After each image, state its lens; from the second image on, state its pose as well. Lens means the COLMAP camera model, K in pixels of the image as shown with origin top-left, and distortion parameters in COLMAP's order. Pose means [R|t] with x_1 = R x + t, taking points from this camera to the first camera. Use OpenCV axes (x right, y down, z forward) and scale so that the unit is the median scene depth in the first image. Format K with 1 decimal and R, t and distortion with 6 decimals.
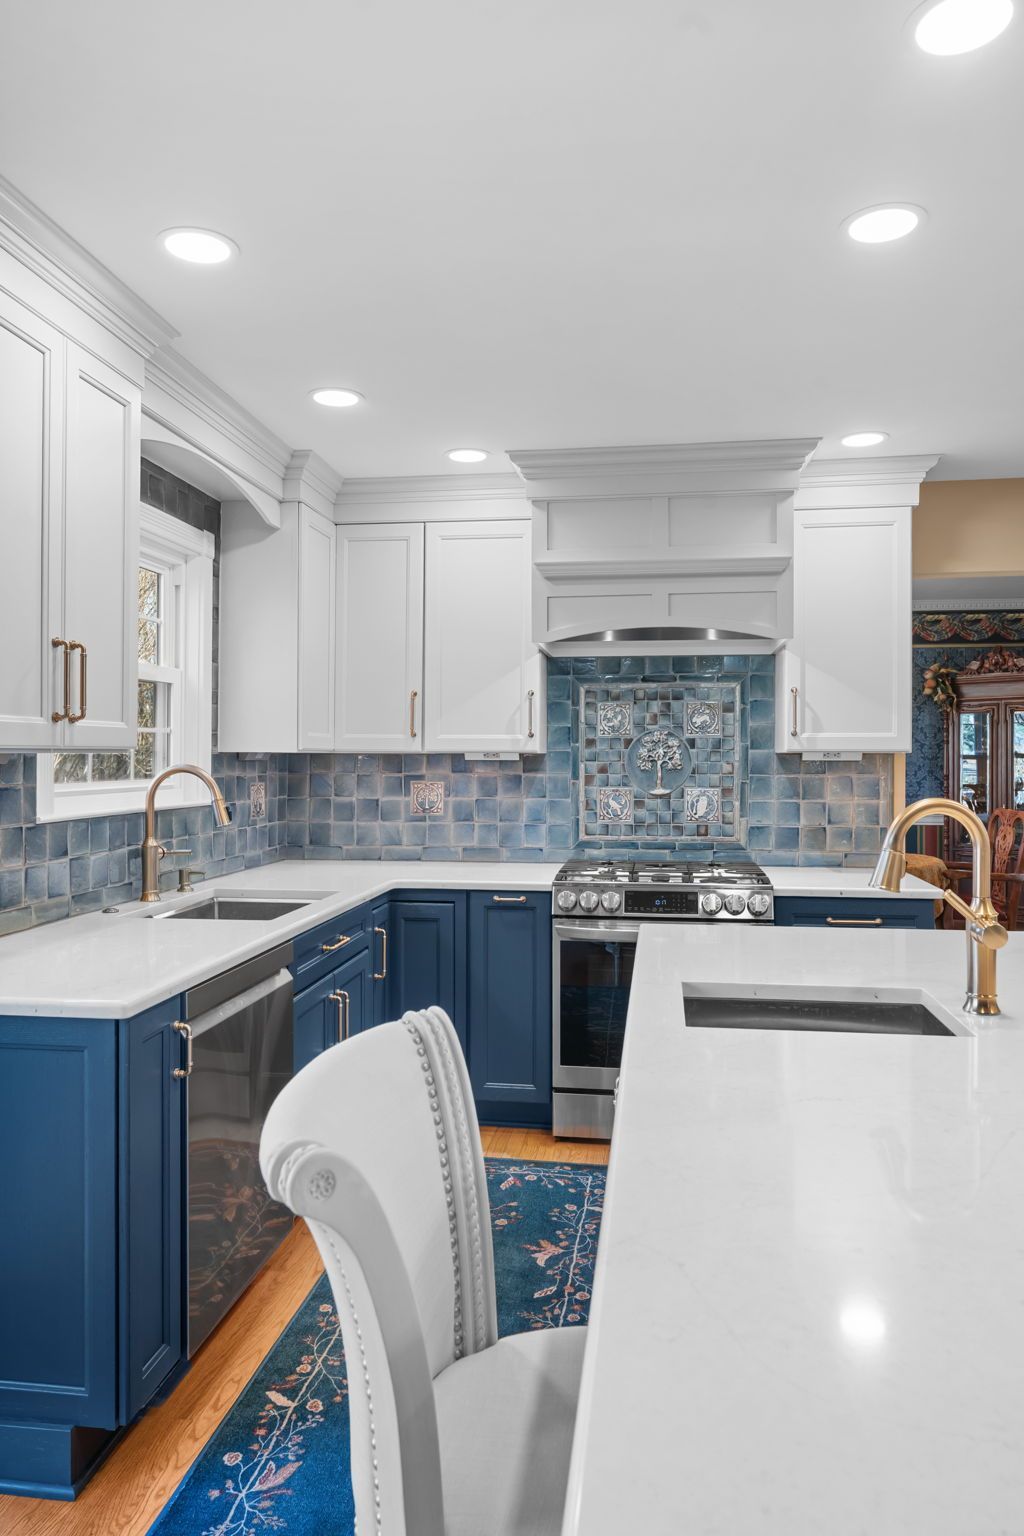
lens RADIAL K [[1031.6, 0, 514.4], [0, 1031.6, 762.4], [0, 0, 1]] dist [0.007580, -0.013163]
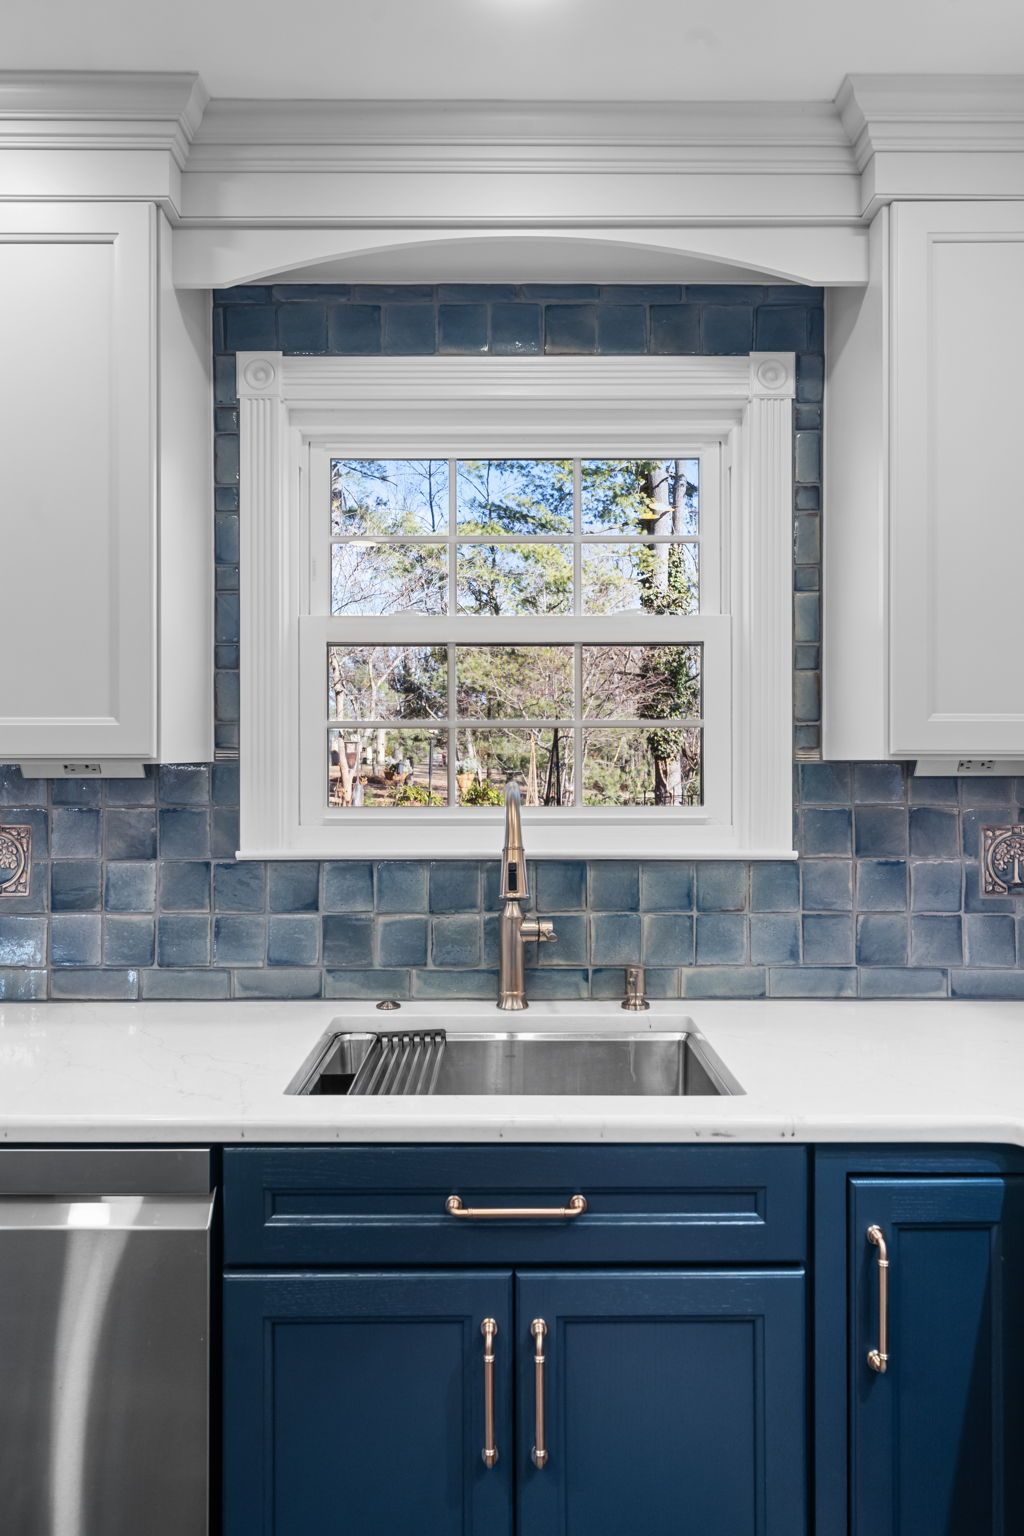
lens RADIAL K [[1031.6, 0, 506.8], [0, 1031.6, 752.7], [0, 0, 1]] dist [0.007580, -0.013163]
pose [[0.142517, -0.013206, -0.989704, 0.187666], [-0.005785, 0.999883, -0.014174, -0.005048], [0.989775, 0.007745, 0.142424, 0.689621]]
